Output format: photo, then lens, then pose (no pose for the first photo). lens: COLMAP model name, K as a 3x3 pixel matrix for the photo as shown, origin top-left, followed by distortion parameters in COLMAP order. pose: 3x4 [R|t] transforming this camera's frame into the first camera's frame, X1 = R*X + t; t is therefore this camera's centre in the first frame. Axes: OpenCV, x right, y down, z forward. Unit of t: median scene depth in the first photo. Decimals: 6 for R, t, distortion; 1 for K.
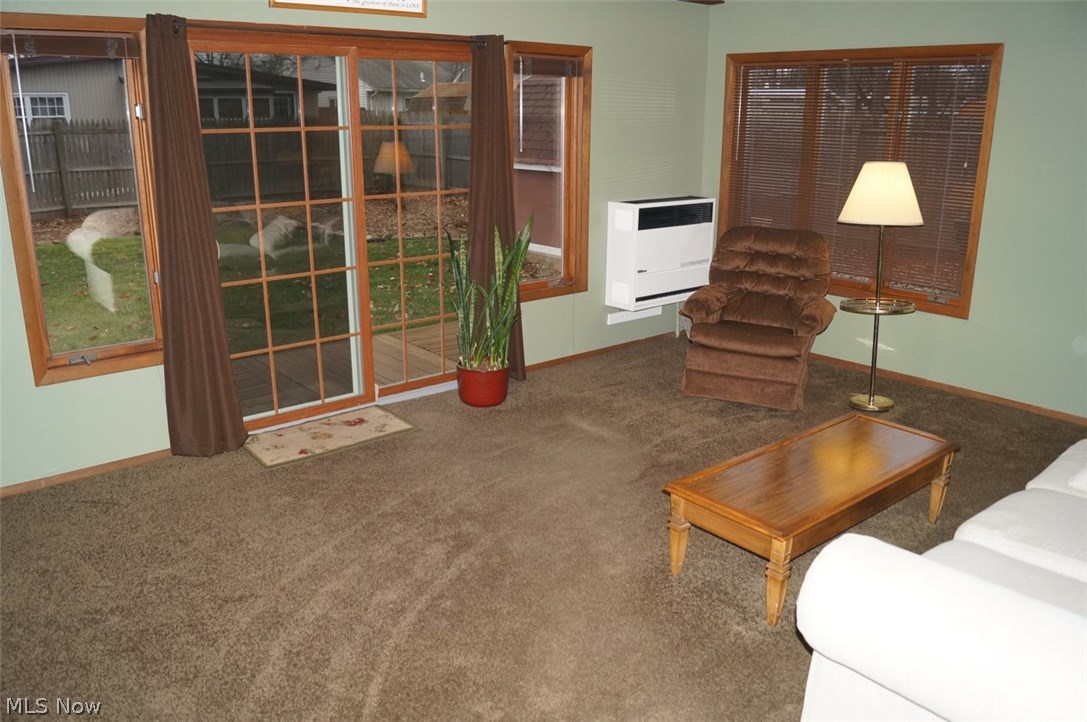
lens RADIAL K [[841.5, 0, 534.9], [0, 841.5, 366.0], [0, 0, 1]] dist [-0.079958, 0.000289]
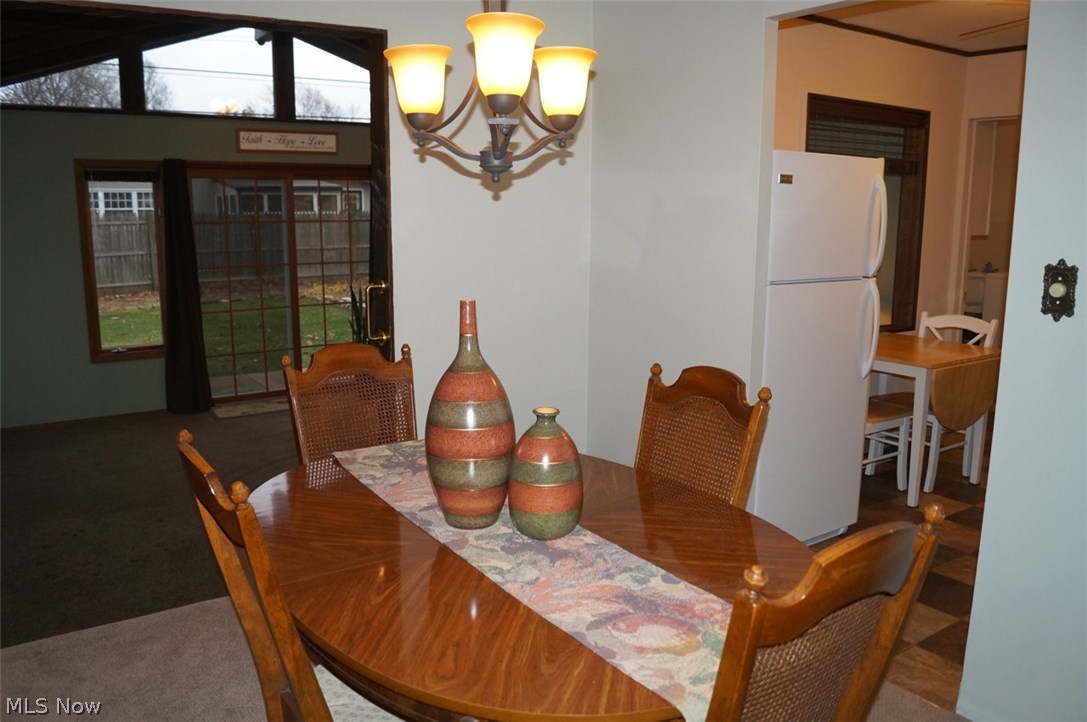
lens RADIAL K [[841.5, 0, 534.9], [0, 841.5, 366.0], [0, 0, 1]] dist [-0.079958, 0.000289]
pose [[0.994589, 0.017562, -0.102392, 0.130148], [-0.028436, 0.993989, -0.105724, 0.047391], [0.099919, 0.108064, 0.989110, -0.163979]]
